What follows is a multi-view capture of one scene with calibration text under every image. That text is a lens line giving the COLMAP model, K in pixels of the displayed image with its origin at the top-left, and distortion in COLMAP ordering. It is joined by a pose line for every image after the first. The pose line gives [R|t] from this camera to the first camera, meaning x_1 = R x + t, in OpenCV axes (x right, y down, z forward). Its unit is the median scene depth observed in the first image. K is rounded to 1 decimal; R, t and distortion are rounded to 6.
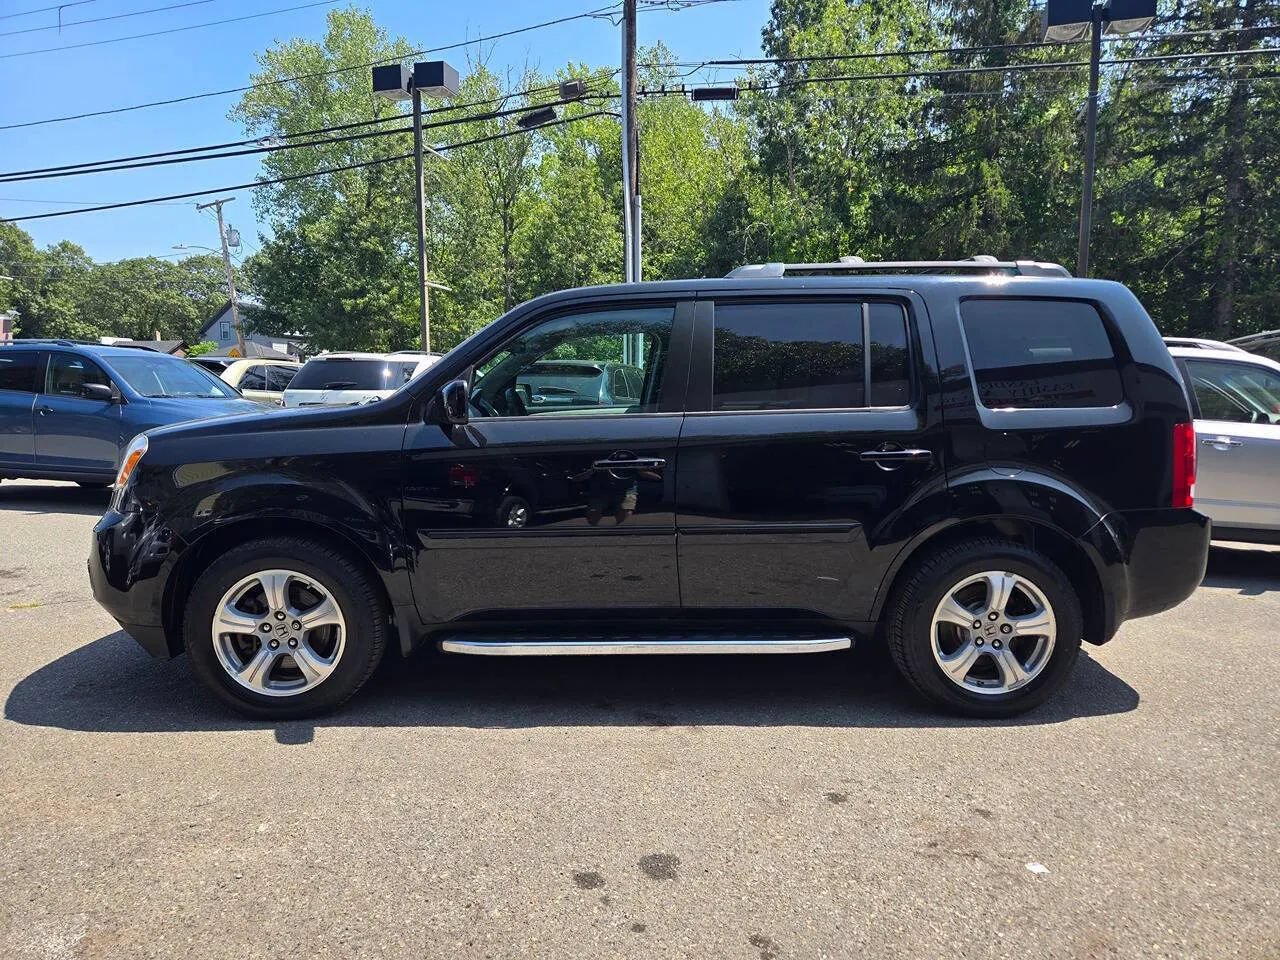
lens RADIAL K [[853.9, 0, 637.0], [0, 853.9, 472.3], [0, 0, 1]] dist [0.071109, -0.056317]
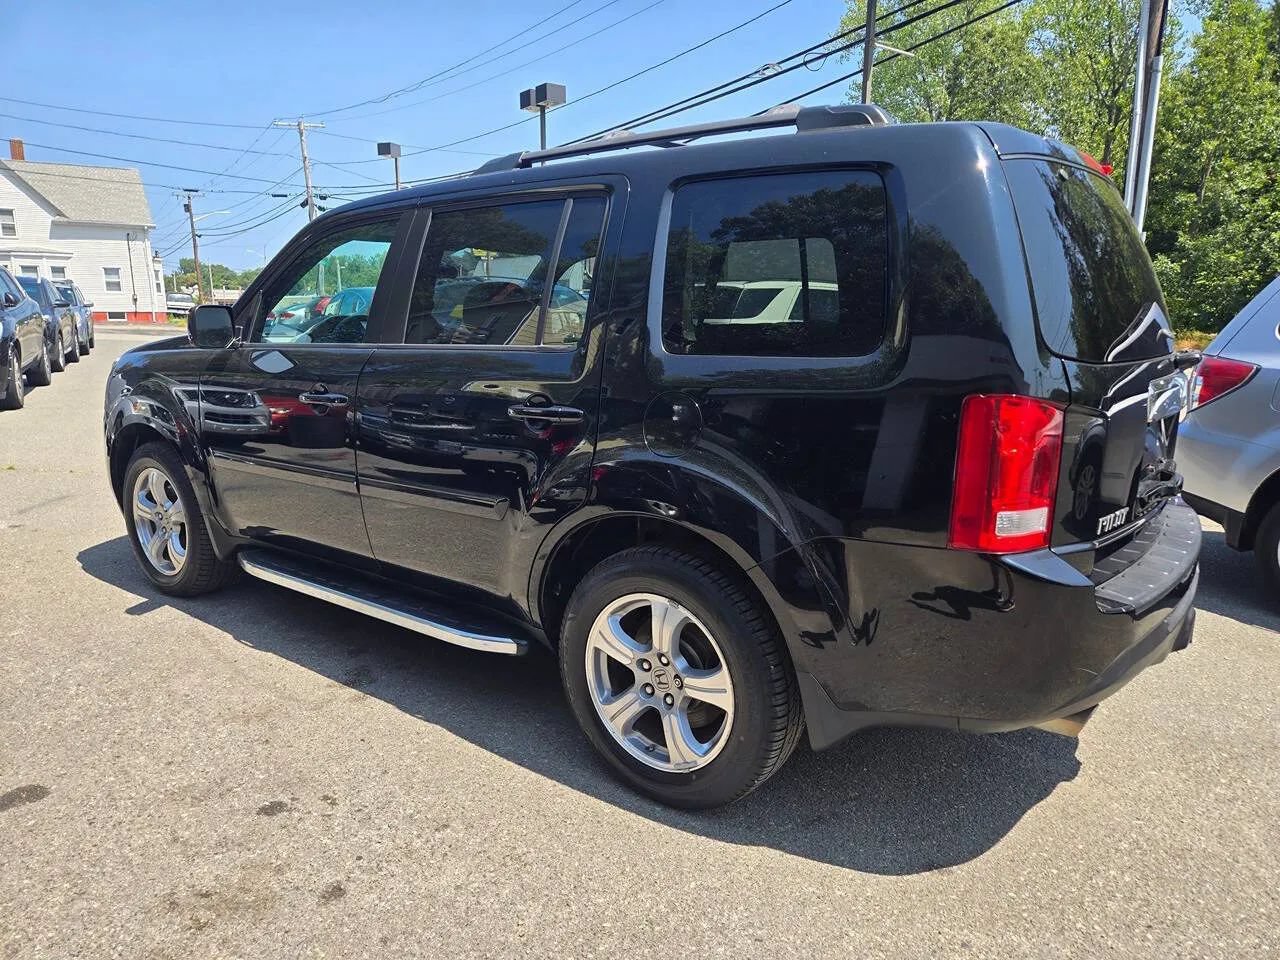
lens RADIAL K [[859.4, 0, 640.0], [0, 859.4, 480.0], [0, 0, 1]] dist [0.068585, -0.054902]
pose [[0.776477, 0.124189, -0.617787, 0.792974], [-0.067675, 0.991152, 0.114185, -0.050717], [0.626502, -0.046853, 0.778011, 0.457973]]
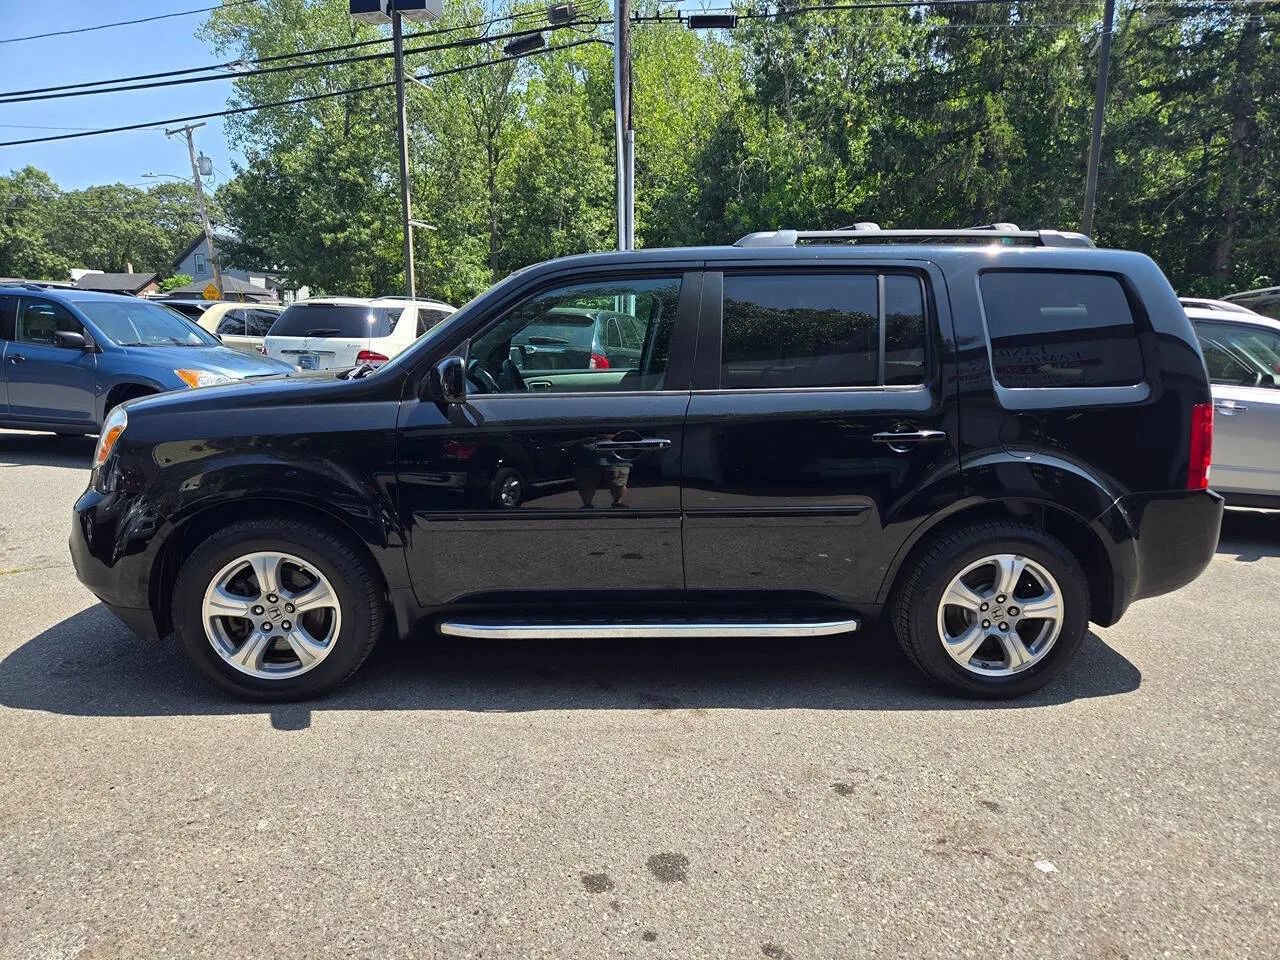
lens RADIAL K [[859.4, 0, 640.0], [0, 859.4, 480.0], [0, 0, 1]] dist [0.068585, -0.054902]
pose [[0.999828, 0.004963, 0.017864, -0.017727], [-0.006341, 0.996936, 0.077961, -0.042787], [-0.017422, -0.078061, 0.996796, 0.029235]]
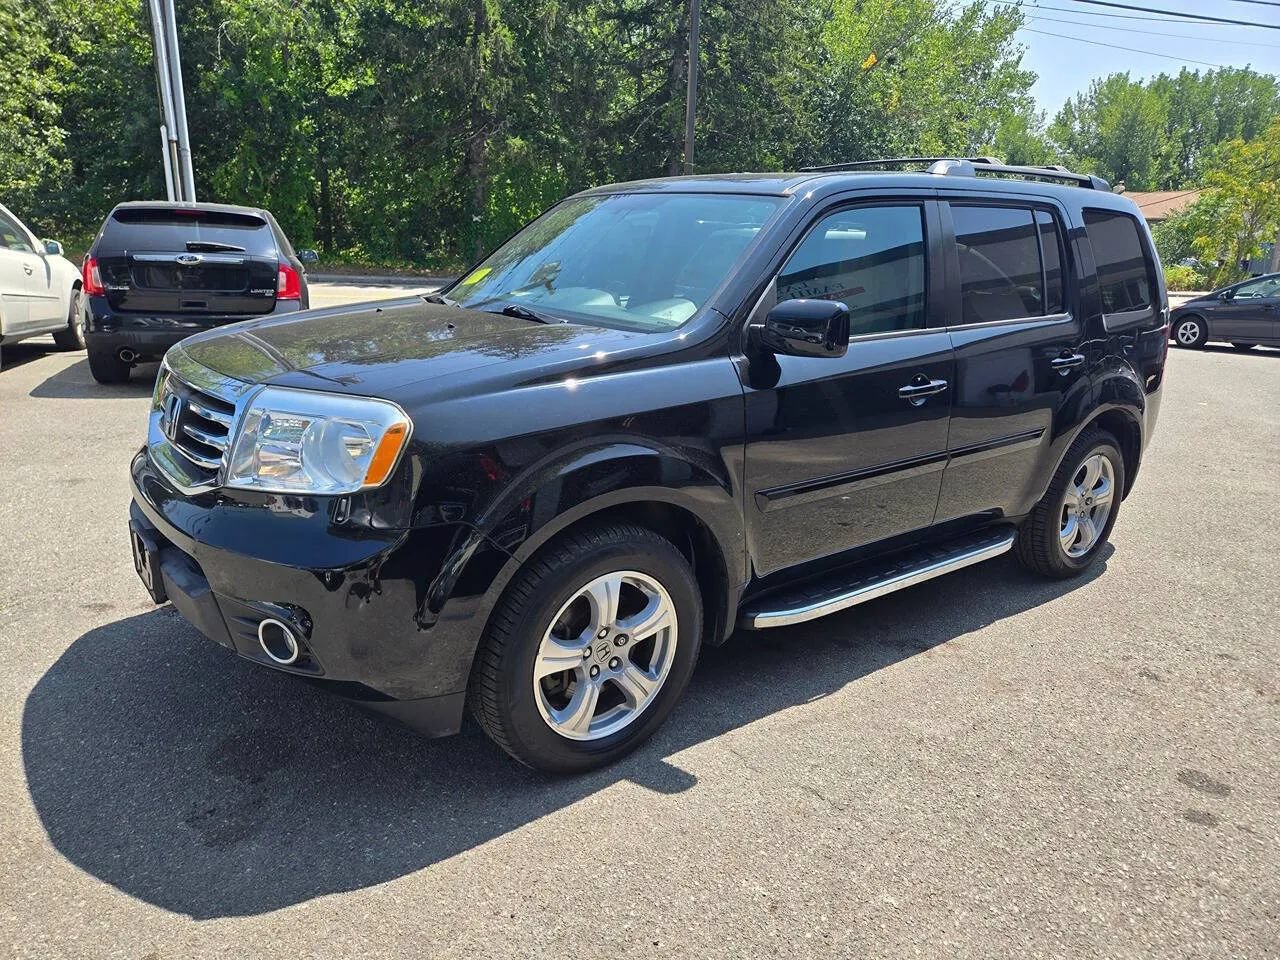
lens RADIAL K [[859.4, 0, 640.0], [0, 859.4, 480.0], [0, 0, 1]] dist [0.068585, -0.054902]
pose [[0.809582, -0.133908, 0.571529, -0.748239], [0.027063, 0.981112, 0.191536, -0.092636], [-0.586382, -0.139597, 0.797915, 0.404214]]
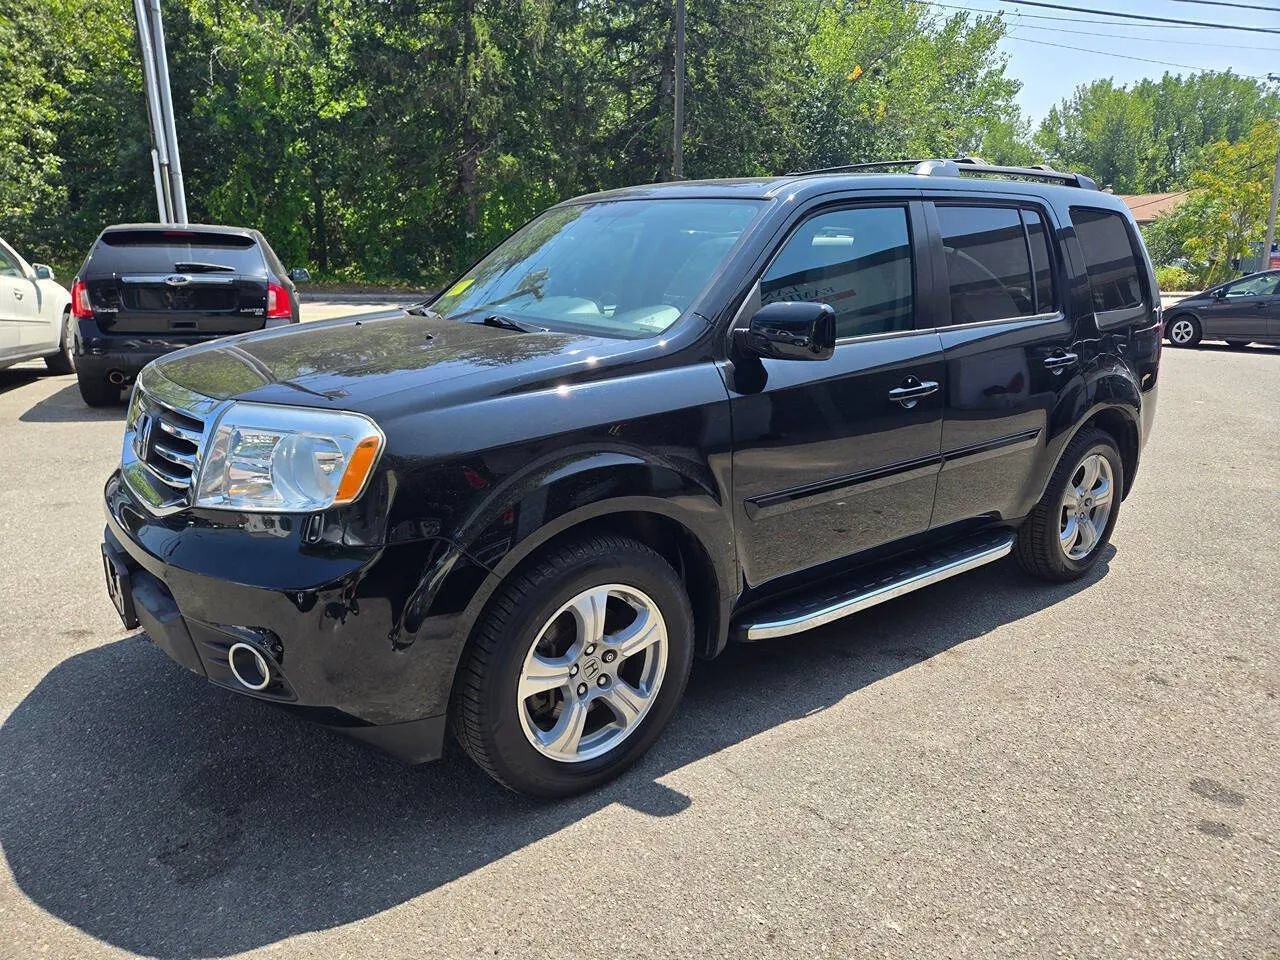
lens RADIAL K [[863.2, 0, 638.5], [0, 863.2, 462.9], [0, 0, 1]] dist [0.062226, -0.049970]
pose [[0.806547, -0.133368, 0.575930, -0.730557], [0.049327, 0.986005, 0.159250, -0.087972], [-0.589109, -0.100033, 0.801838, 0.410214]]
